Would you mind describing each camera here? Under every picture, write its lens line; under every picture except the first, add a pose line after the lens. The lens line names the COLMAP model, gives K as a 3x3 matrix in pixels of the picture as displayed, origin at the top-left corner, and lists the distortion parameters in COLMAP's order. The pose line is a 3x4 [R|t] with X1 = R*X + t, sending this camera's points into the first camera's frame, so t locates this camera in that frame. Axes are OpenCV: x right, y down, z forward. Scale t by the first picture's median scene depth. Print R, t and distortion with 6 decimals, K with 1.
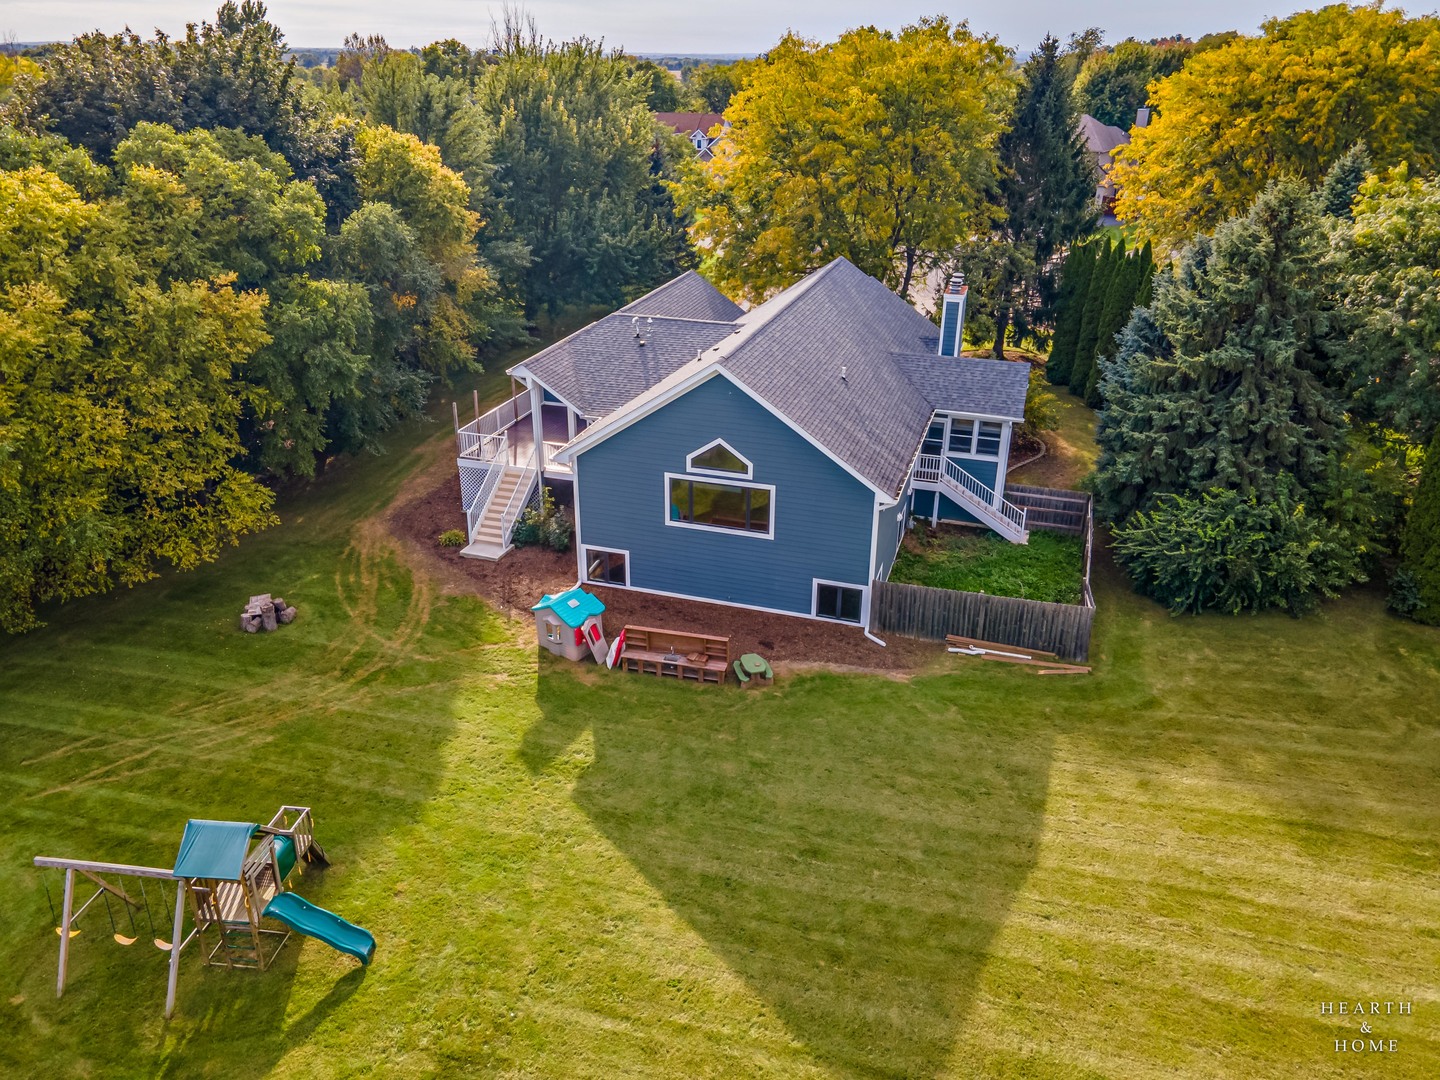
lens RADIAL K [[1039.9, 0, 708.5], [0, 1039.9, 534.7], [0, 0, 1]] dist [0.017712, 0.015613]
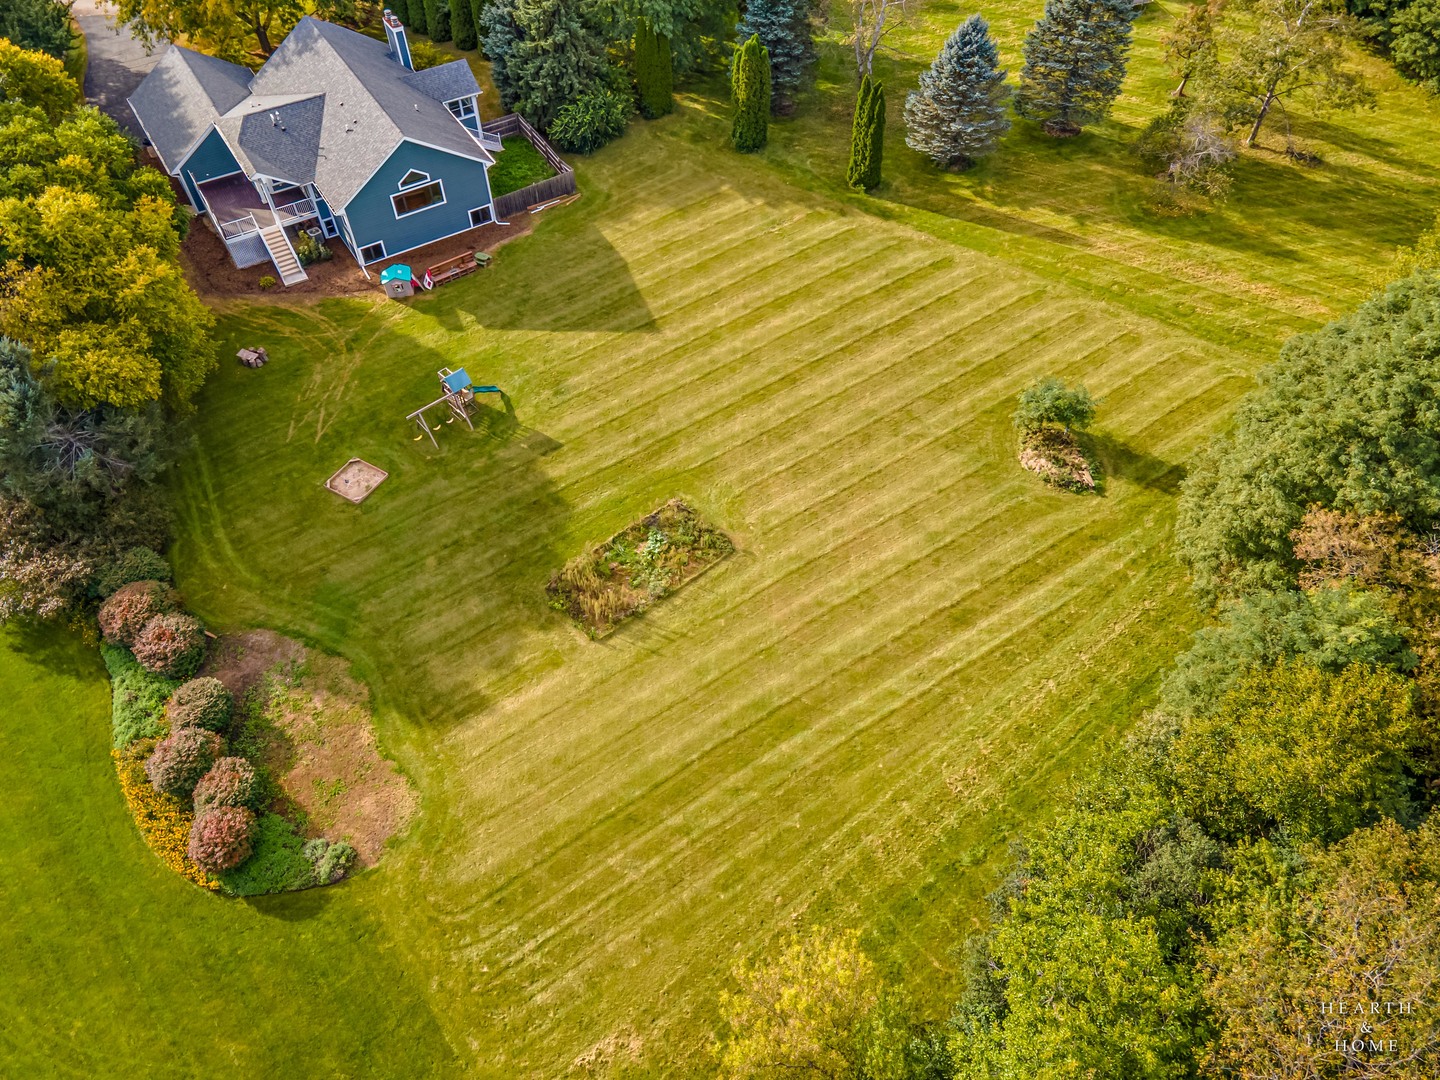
lens RADIAL K [[1039.9, 0, 716.9], [0, 1039.9, 526.9], [0, 0, 1]] dist [0.017712, 0.015613]
pose [[0.641347, -0.600686, 0.477338, -1.029759], [0.331029, 0.777892, 0.534138, -0.448437], [-0.692166, -0.184555, 0.697743, -1.044288]]
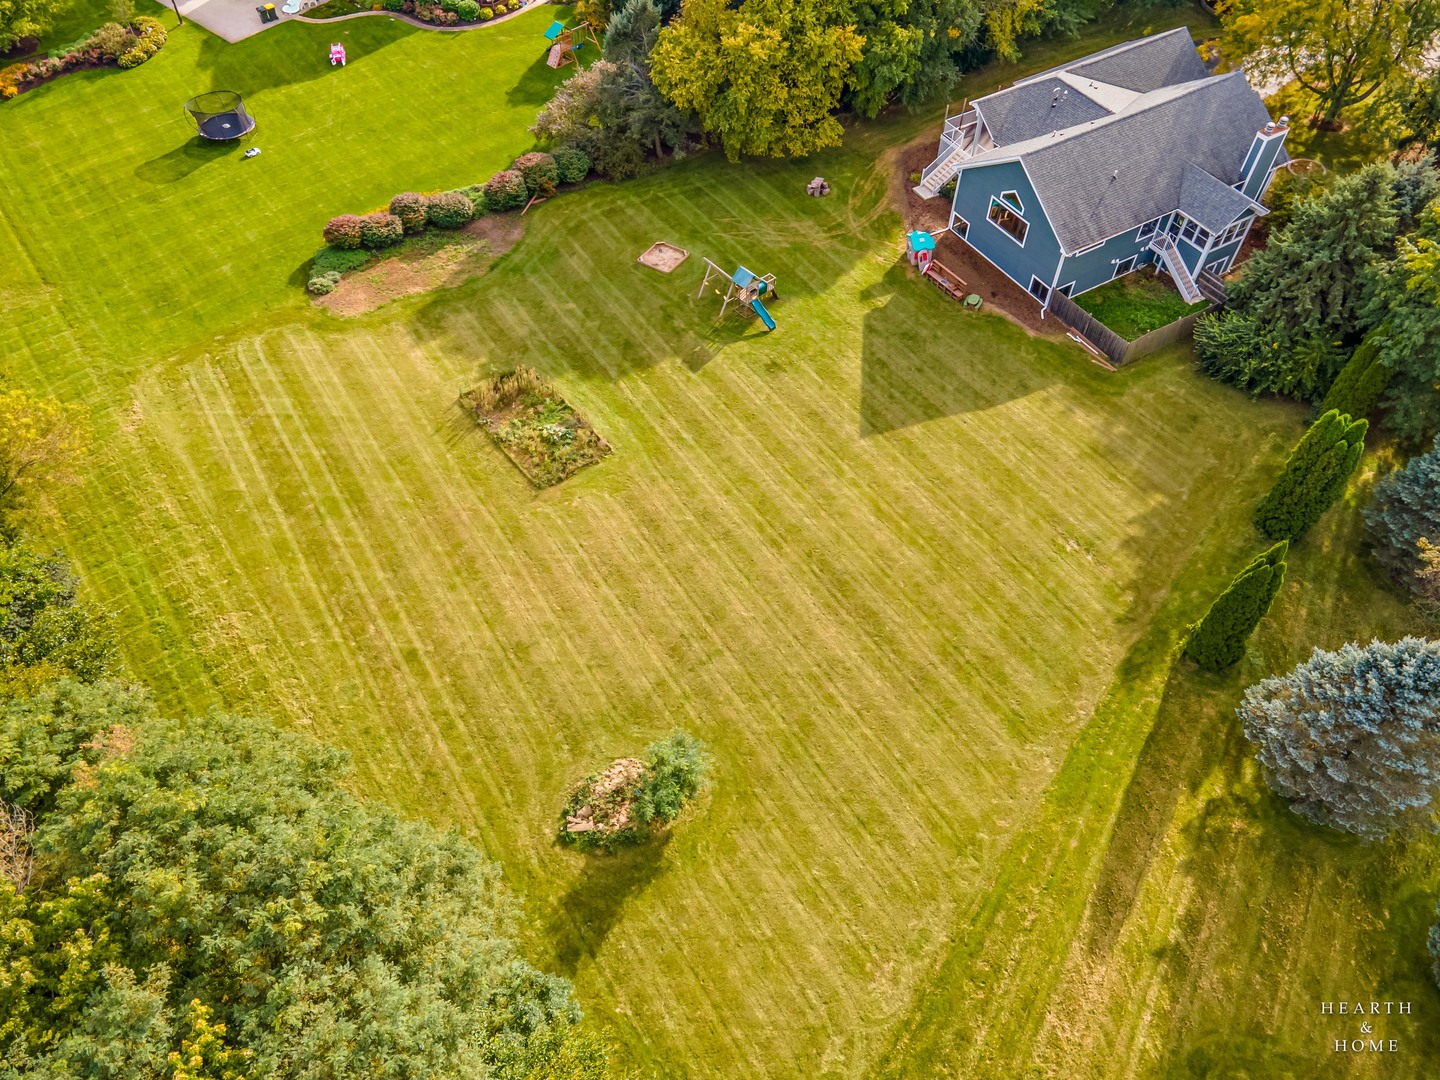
lens RADIAL K [[1039.9, 0, 716.6], [0, 1039.9, 530.3], [0, 0, 1]] dist [0.017712, 0.015613]
pose [[0.750430, 0.513916, -0.415627, 0.748297], [-0.274103, 0.814187, 0.511827, -0.427600], [0.601434, -0.270165, 0.751856, -1.049128]]
